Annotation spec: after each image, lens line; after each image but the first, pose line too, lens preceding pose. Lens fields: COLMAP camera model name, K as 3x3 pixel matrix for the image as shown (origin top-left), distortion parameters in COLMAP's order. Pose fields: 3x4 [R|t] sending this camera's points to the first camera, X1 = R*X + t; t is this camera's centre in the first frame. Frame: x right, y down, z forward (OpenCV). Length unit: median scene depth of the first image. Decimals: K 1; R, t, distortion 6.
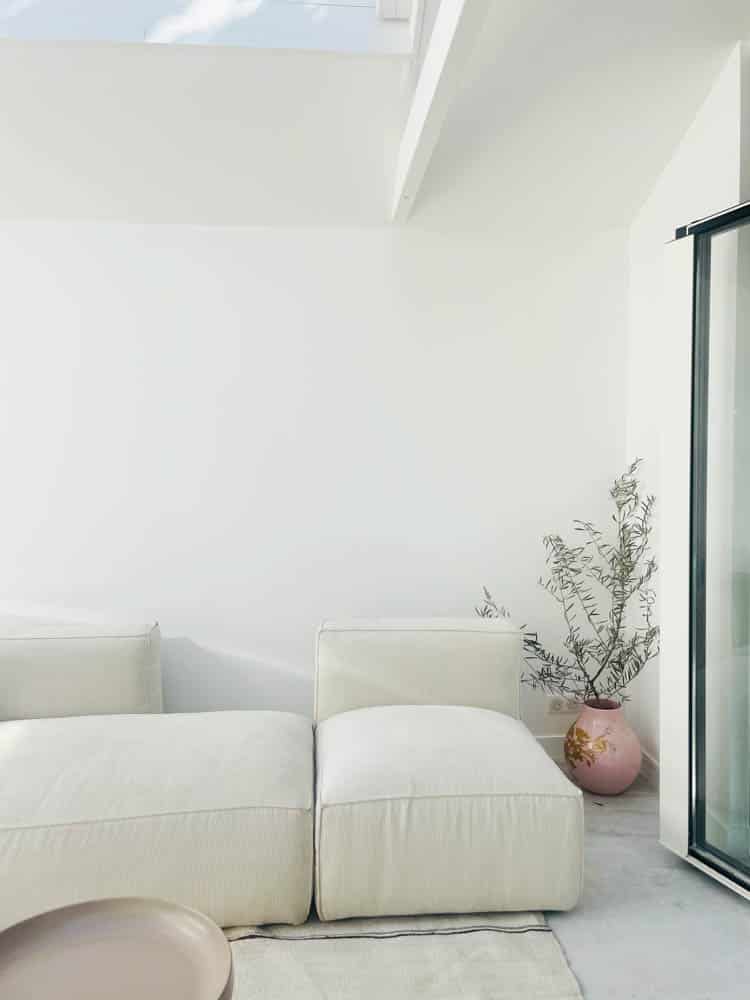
lens RADIAL K [[757.9, 0, 375.0], [0, 757.9, 500.0], [0, 0, 1]] dist [0.061404, -0.094405]
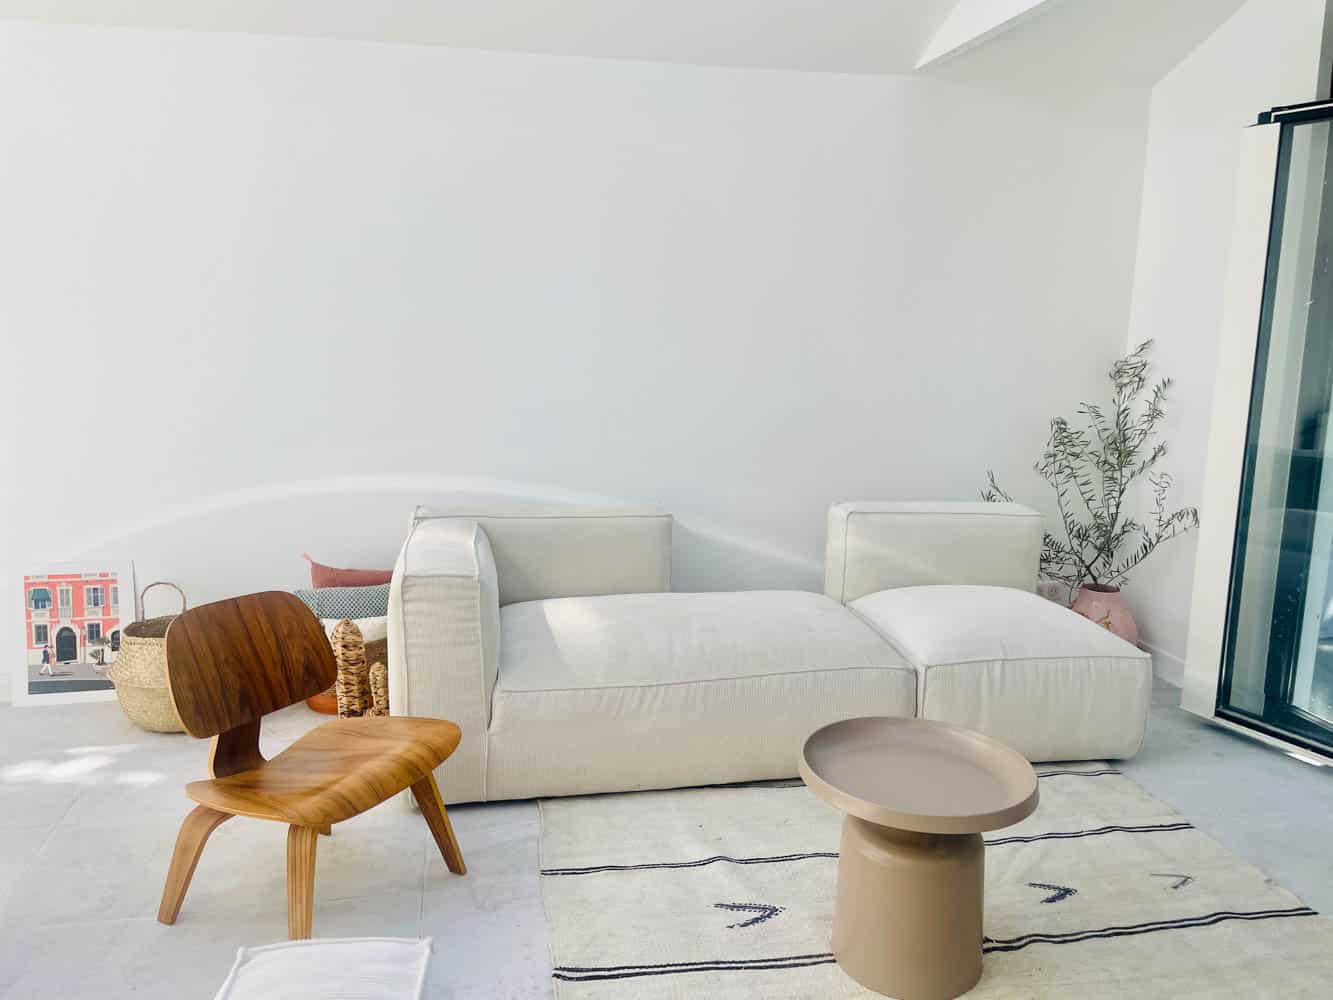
lens RADIAL K [[1010.3, 0, 666.5], [0, 1010.3, 500.0], [0, 0, 1]] dist [0.061404, -0.094405]
pose [[0.993887, 0.009837, 0.109965, -0.411688], [-0.023895, 0.991581, 0.127262, -0.002603], [-0.107788, -0.129112, 0.985755, -0.234318]]
